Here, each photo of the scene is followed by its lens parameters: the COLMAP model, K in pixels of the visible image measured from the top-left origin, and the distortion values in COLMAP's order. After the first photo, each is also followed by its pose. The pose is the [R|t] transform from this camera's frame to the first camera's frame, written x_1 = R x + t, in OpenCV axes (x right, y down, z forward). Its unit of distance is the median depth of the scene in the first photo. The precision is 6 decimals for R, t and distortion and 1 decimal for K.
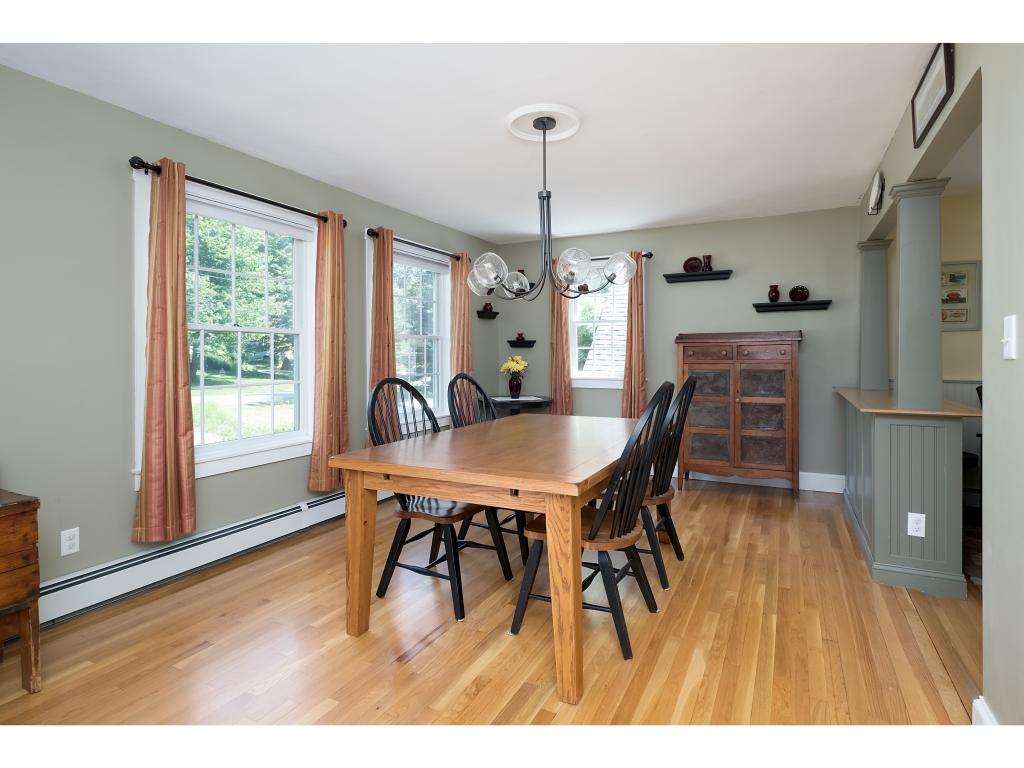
lens RADIAL K [[531.9, 0, 537.3], [0, 531.9, 357.8], [0, 0, 1]] dist [0.000659, 0.000303]
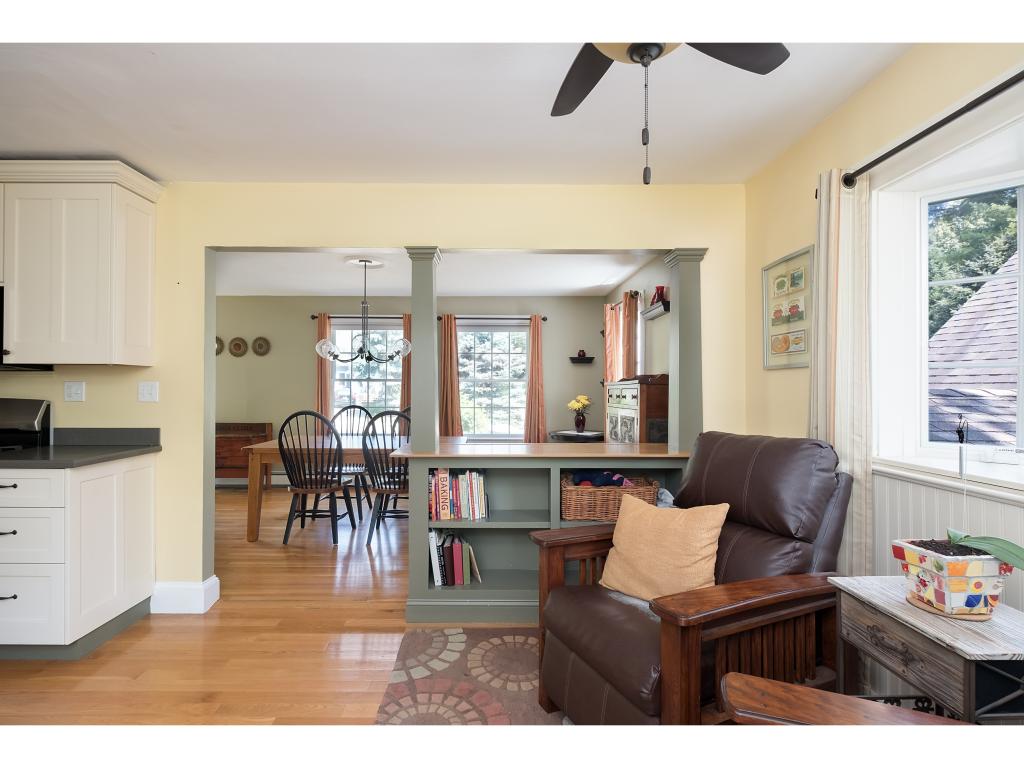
lens RADIAL K [[527.1, 0, 495.3], [0, 527.1, 380.0], [0, 0, 1]] dist [-0.000297, -0.000008]
pose [[0.426292, -0.007402, -0.904556, 1.058173], [-0.014041, 0.999792, -0.014798, -0.020804], [0.904477, 0.019009, 0.426099, 0.397819]]
